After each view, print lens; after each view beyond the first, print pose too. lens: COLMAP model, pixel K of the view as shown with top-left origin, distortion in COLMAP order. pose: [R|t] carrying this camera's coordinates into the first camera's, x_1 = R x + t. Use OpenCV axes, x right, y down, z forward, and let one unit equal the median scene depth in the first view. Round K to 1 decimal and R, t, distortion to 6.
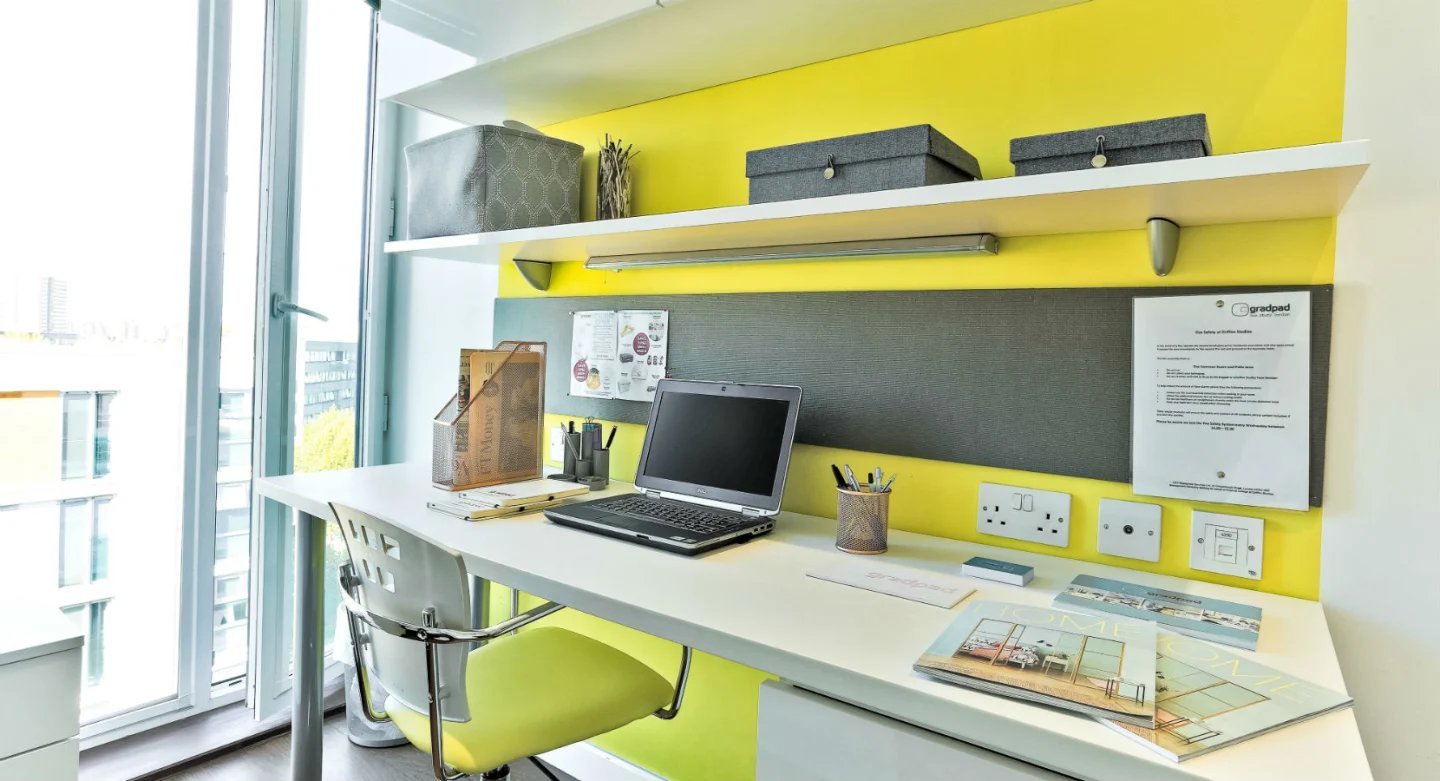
lens RADIAL K [[717.2, 0, 725.9], [0, 717.2, 367.2], [0, 0, 1]] dist [-0.001791, -0.000238]
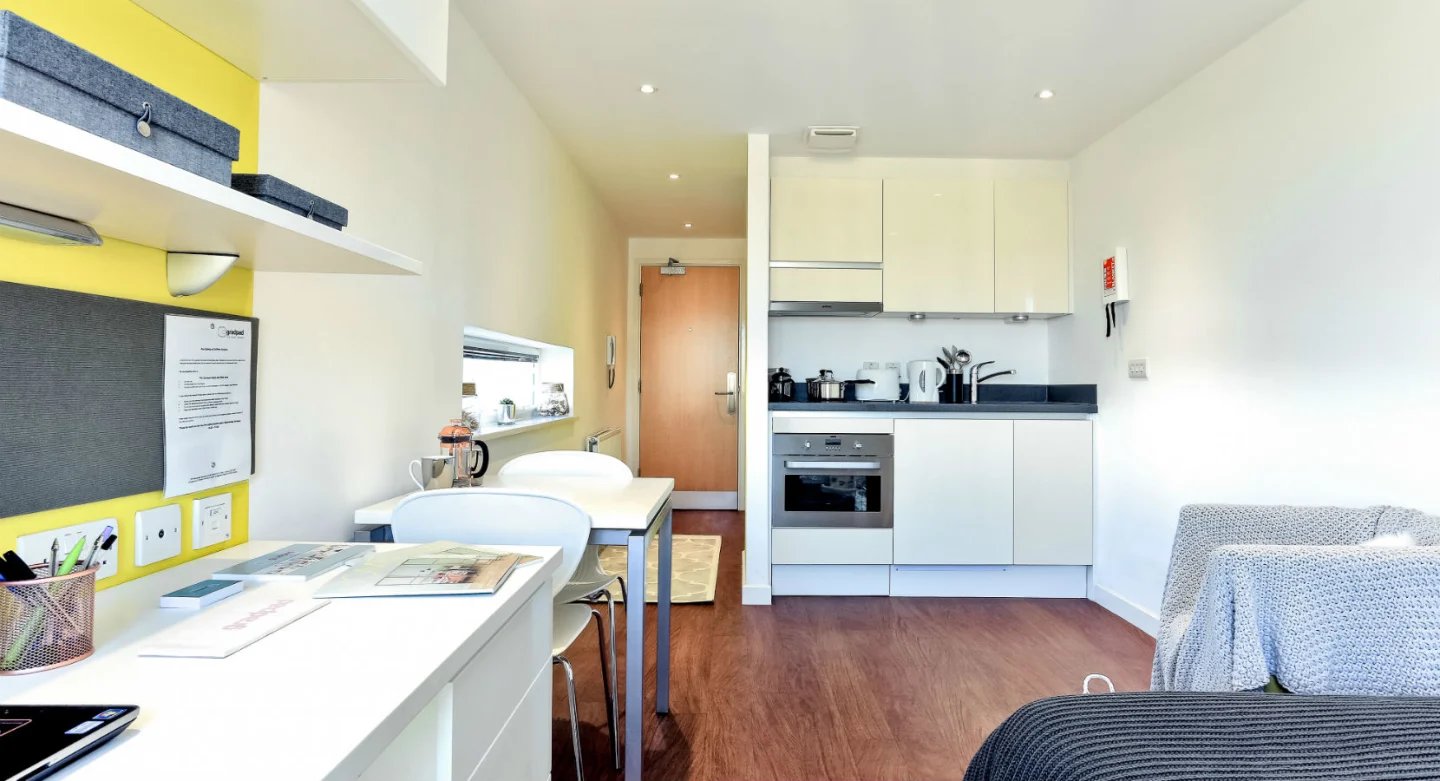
lens RADIAL K [[717.2, 0, 725.9], [0, 717.2, 367.2], [0, 0, 1]] dist [-0.001791, -0.000238]
pose [[-0.556097, -0.023508, 0.830785, -0.820545], [-0.013900, 0.999723, 0.018984, -0.053634], [-0.831001, -0.000991, -0.556270, 0.952128]]
